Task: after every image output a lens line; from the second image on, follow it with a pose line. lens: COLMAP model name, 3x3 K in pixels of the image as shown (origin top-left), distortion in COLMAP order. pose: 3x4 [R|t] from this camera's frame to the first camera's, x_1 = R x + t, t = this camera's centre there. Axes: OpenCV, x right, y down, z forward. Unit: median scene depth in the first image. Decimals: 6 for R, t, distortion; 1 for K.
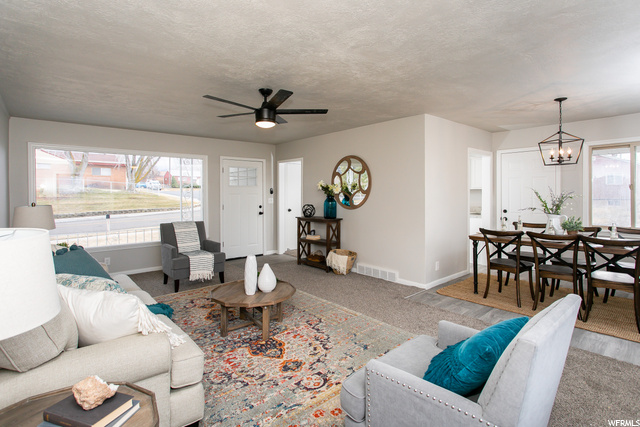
lens RADIAL K [[317.0, 0, 320.8], [0, 317.0, 193.4], [0, 0, 1]] dist [-0.000006, 0.000067]
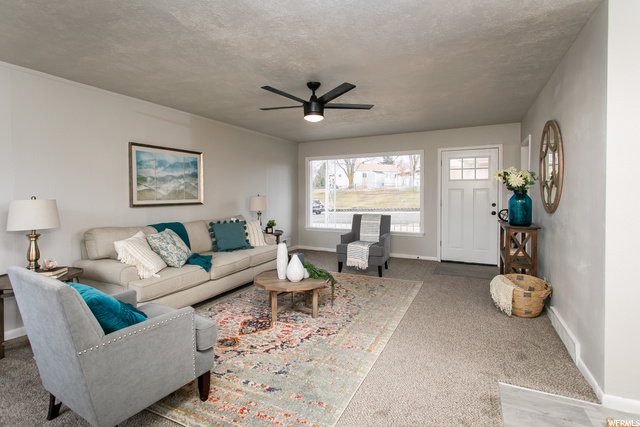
lens RADIAL K [[307.7, 0, 322.4], [0, 307.7, 198.6], [0, 0, 1]] dist [-0.000707, -0.000005]
pose [[0.395338, 0.019805, -0.918322, 0.740383], [0.004555, 0.999713, 0.023521, 0.014154], [0.918525, -0.013481, 0.395134, 0.646383]]
